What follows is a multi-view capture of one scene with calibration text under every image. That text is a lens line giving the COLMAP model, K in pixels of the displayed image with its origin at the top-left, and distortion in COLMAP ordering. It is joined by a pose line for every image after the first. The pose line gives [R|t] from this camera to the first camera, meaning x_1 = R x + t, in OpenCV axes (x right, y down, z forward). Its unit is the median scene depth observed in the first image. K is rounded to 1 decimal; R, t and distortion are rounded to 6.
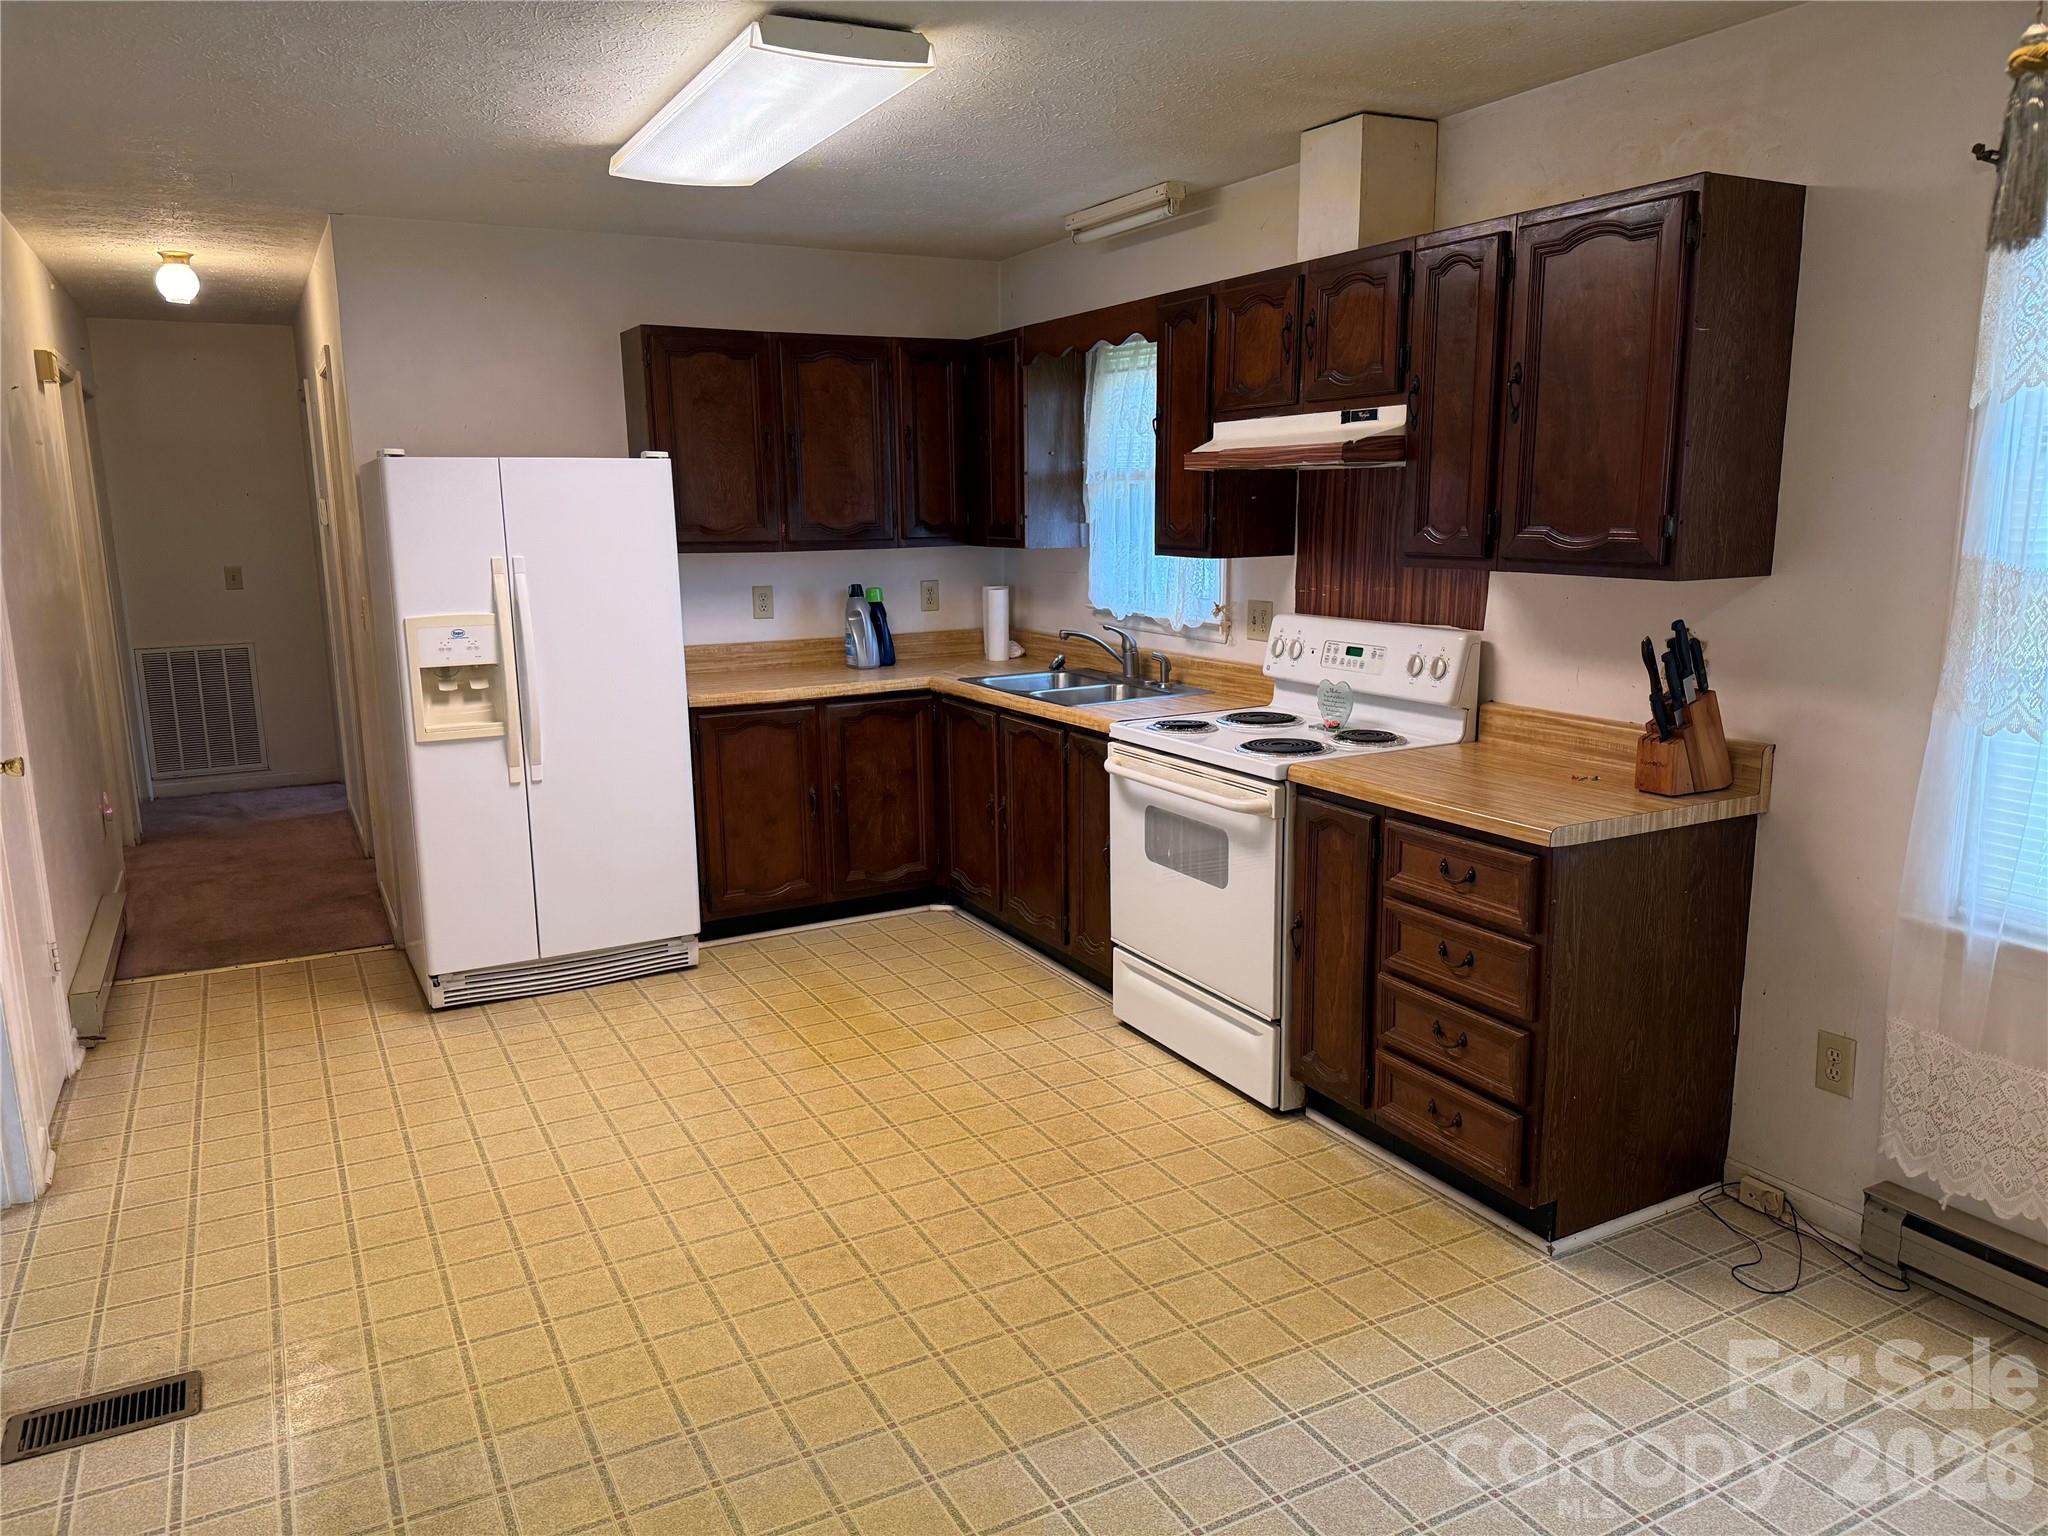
lens RADIAL K [[1426.6, 0, 1024.8], [0, 1426.6, 779.1], [0, 0, 1]] dist [0.017008, -0.024852]
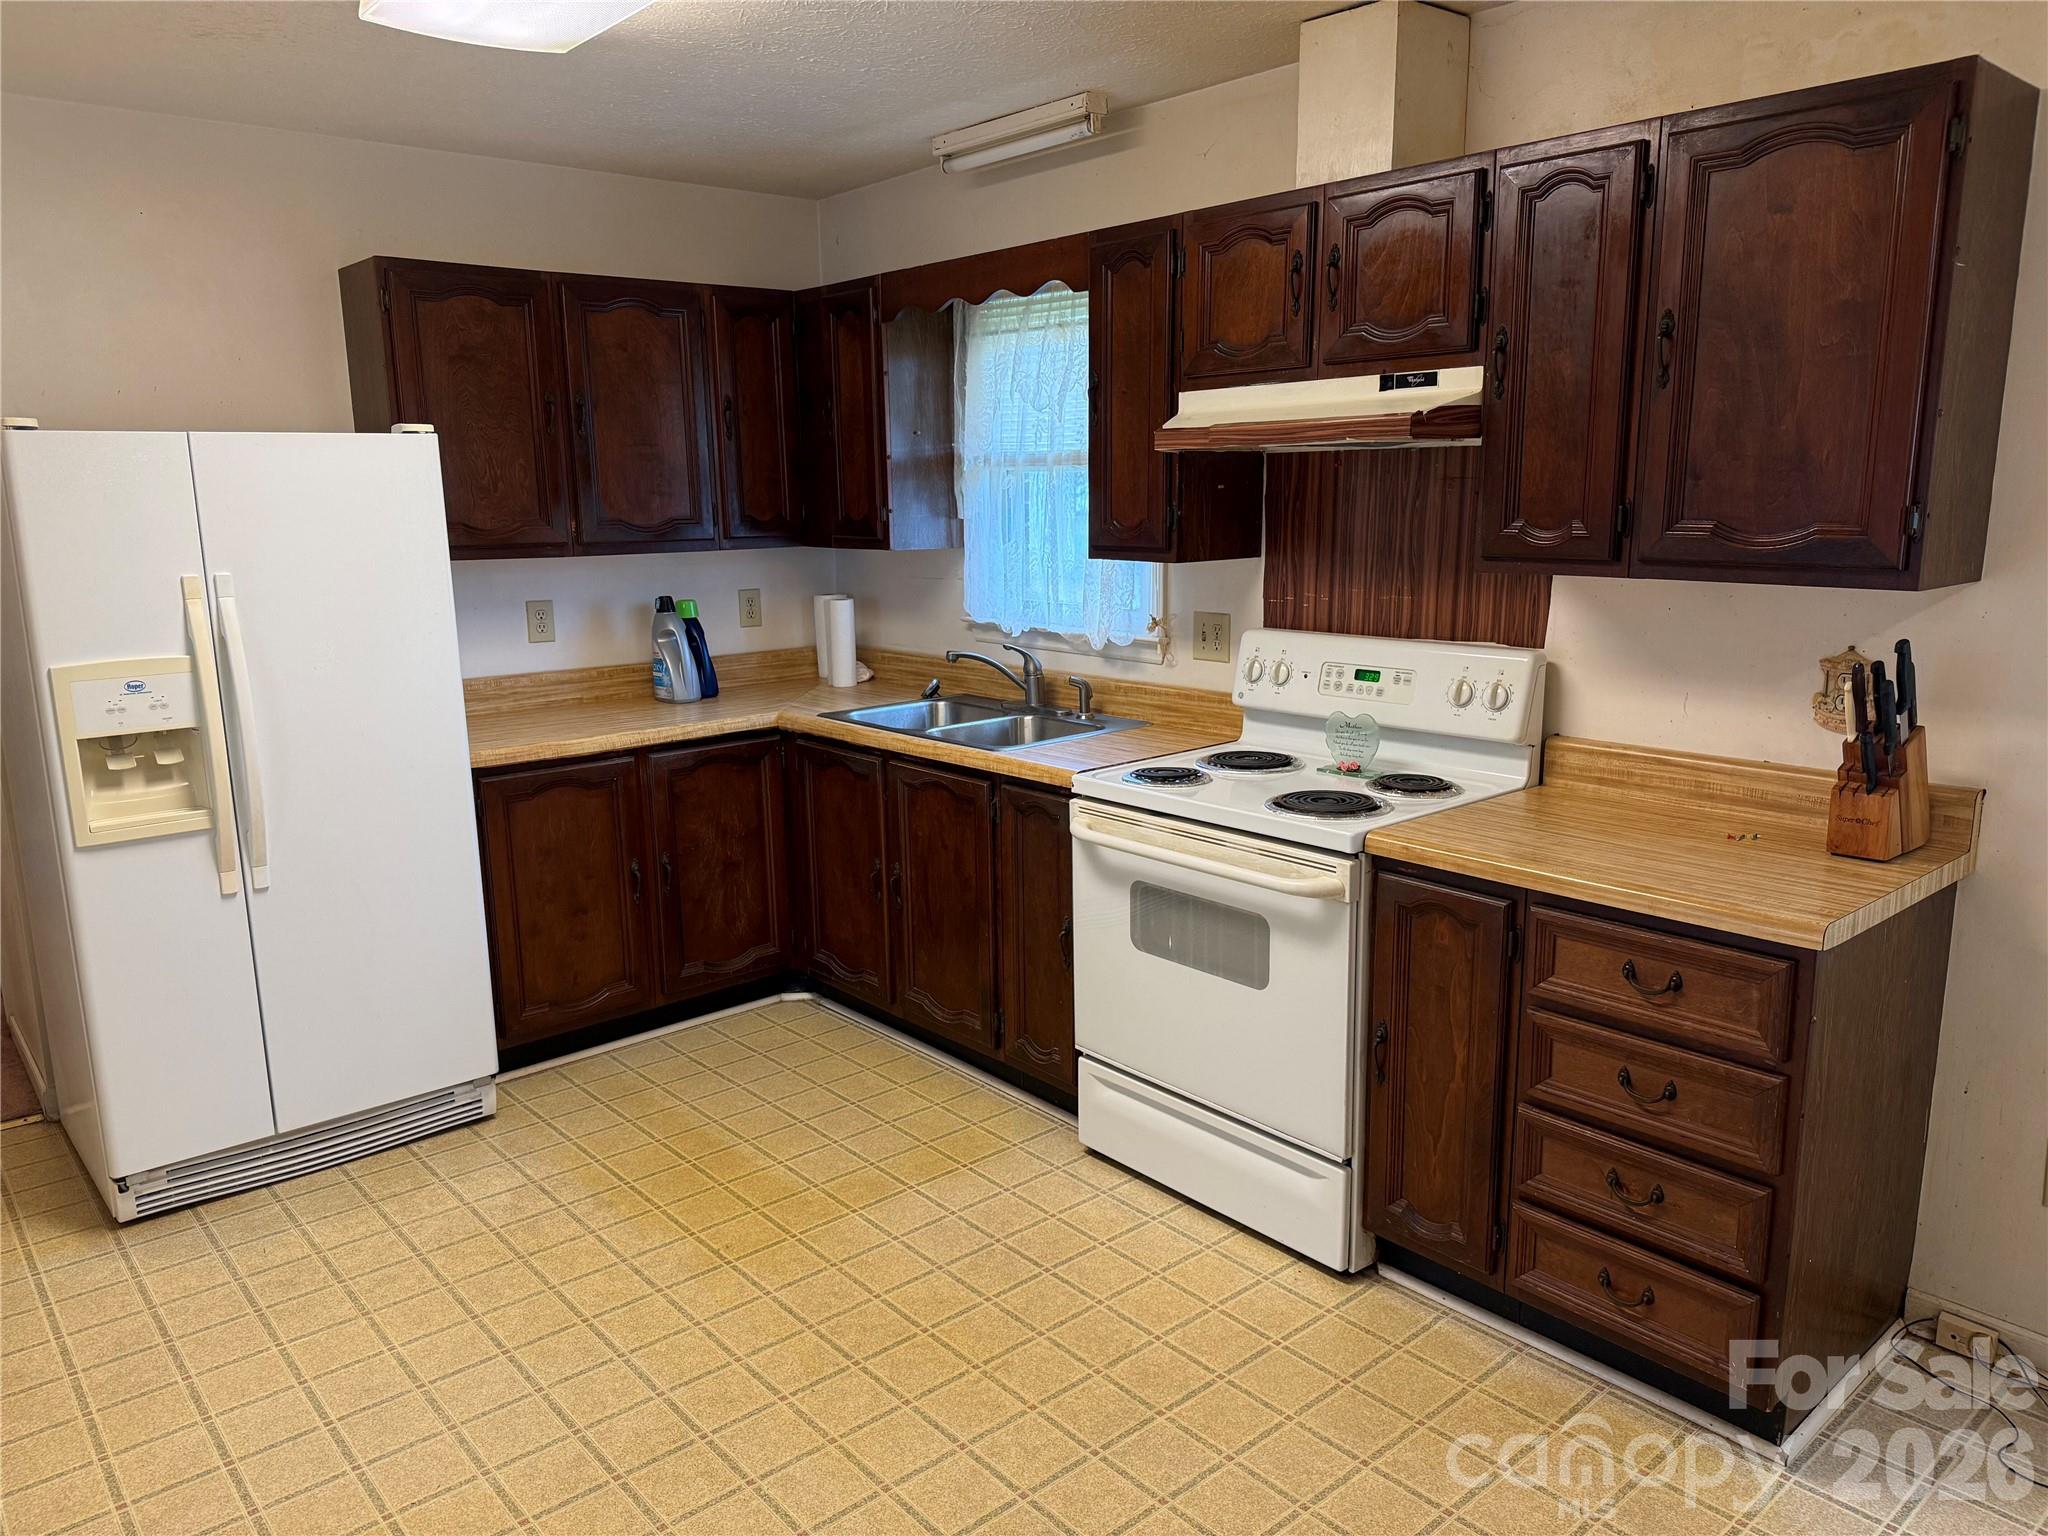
lens RADIAL K [[1426.6, 0, 1019.5], [0, 1426.6, 776.0], [0, 0, 1]] dist [0.017008, -0.024852]
pose [[0.975839, -0.045856, 0.213623, -0.129641], [0.044967, 0.998948, 0.009023, -0.045694], [-0.213812, 0.000801, 0.976875, 0.234935]]
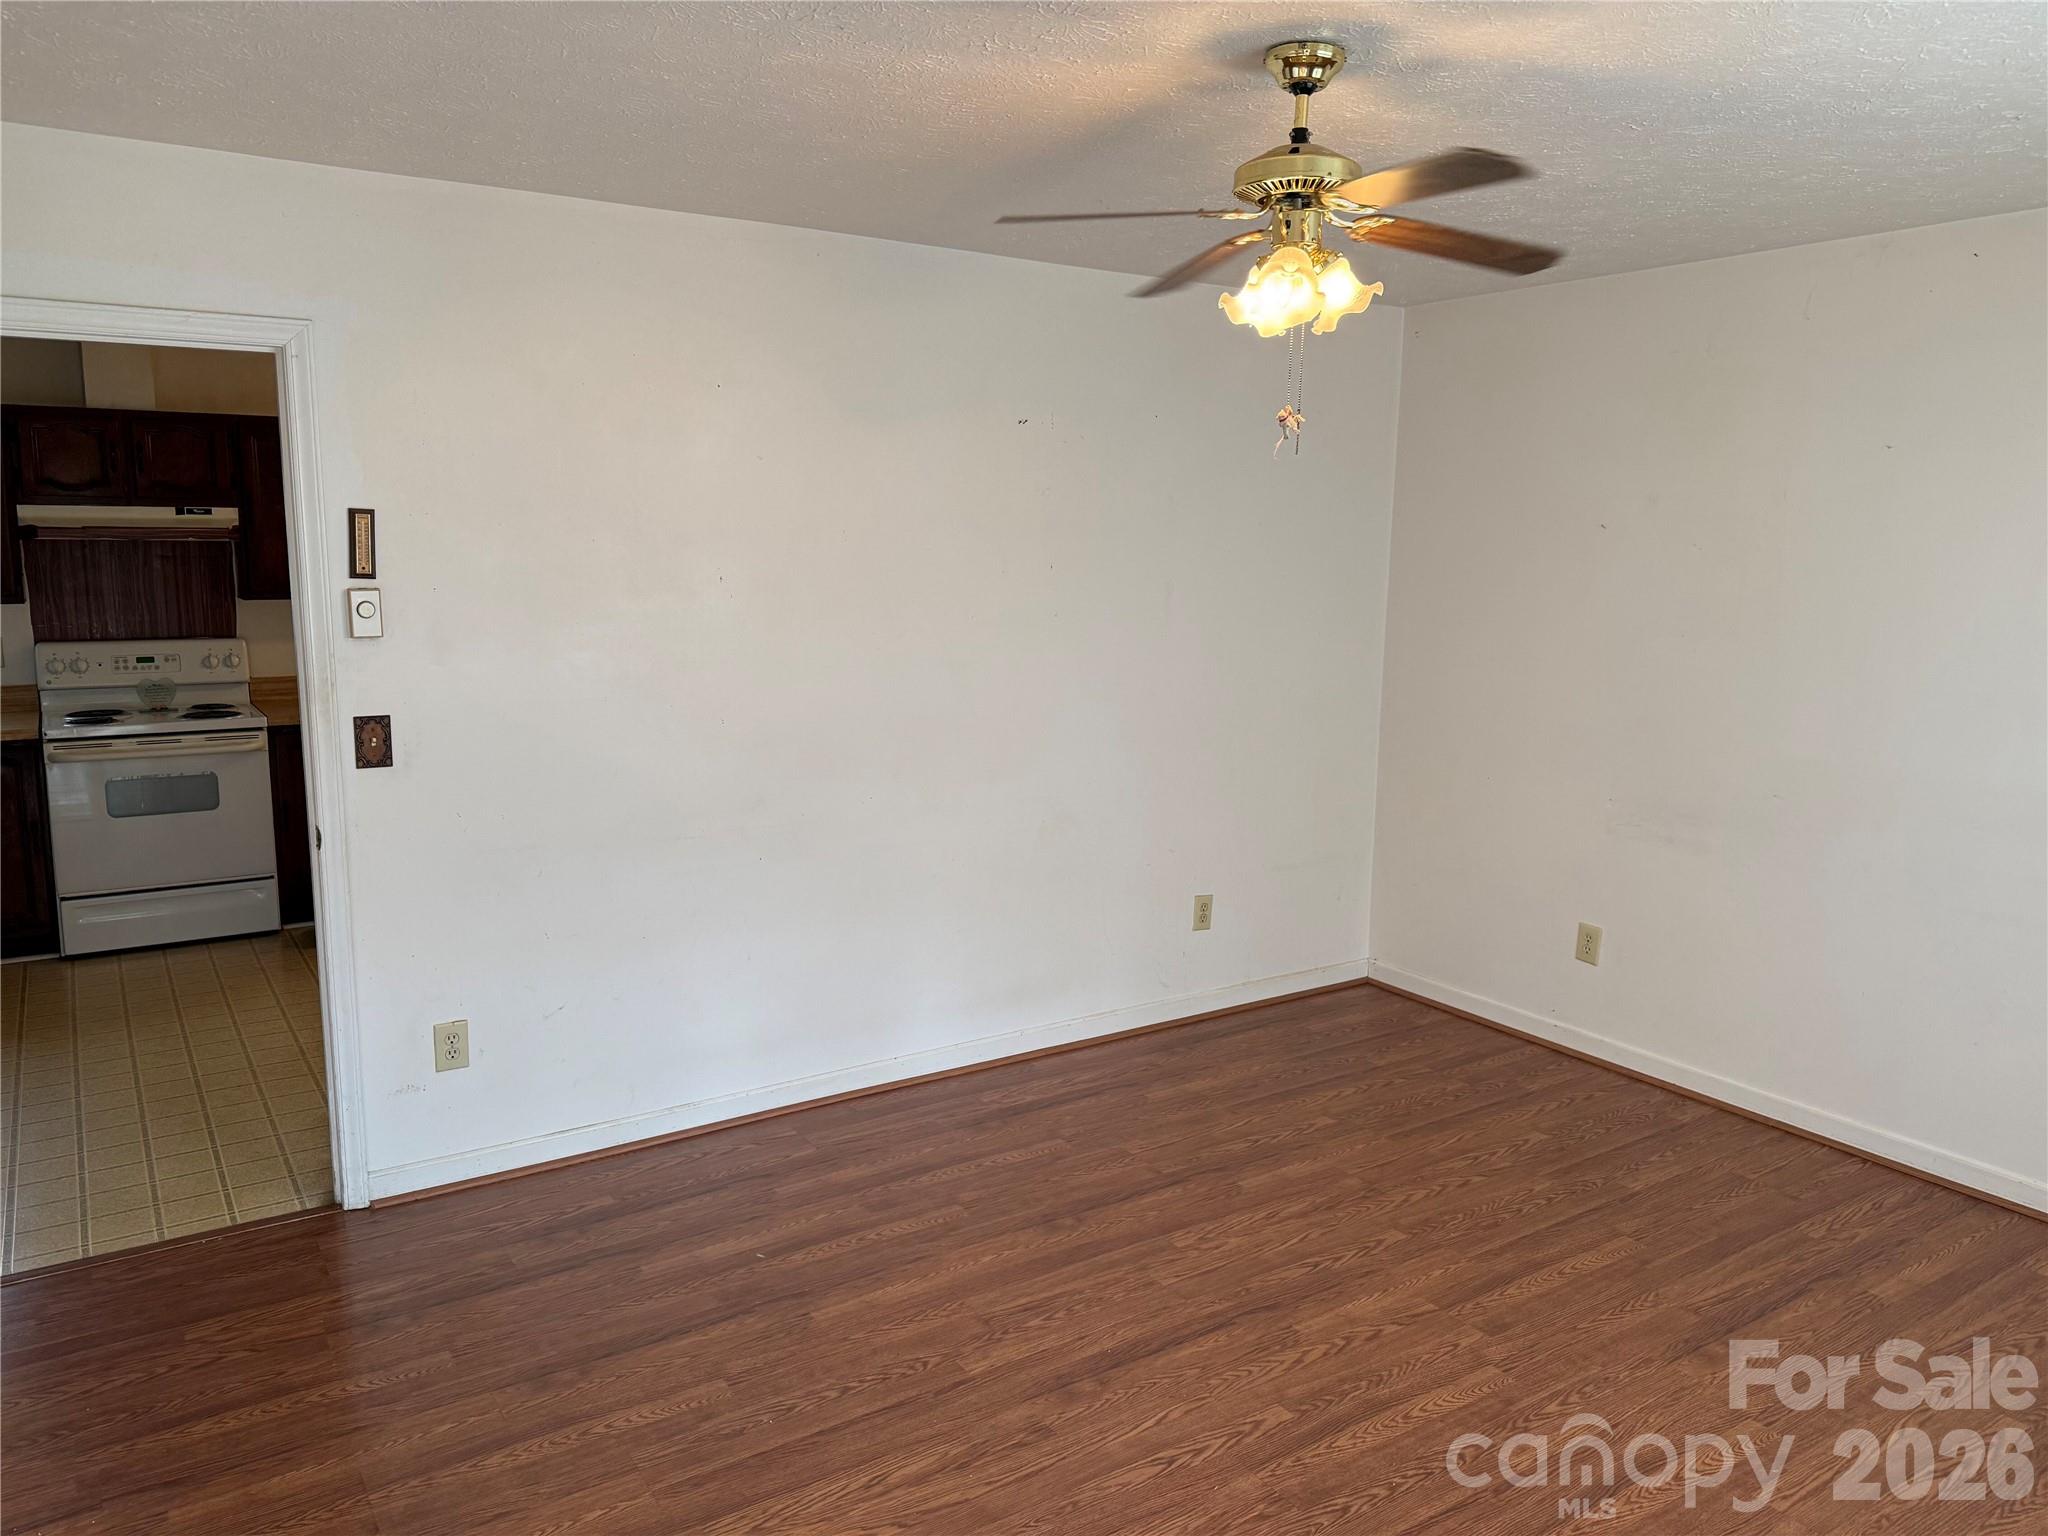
lens RADIAL K [[1426.6, 0, 1021.6], [0, 1426.6, 779.2], [0, 0, 1]] dist [0.017008, -0.024852]
pose [[-0.103846, -0.167038, 0.980466, -1.295288], [0.176040, 0.967145, 0.183414, -0.077047], [-0.978890, 0.191648, -0.071029, 0.207660]]
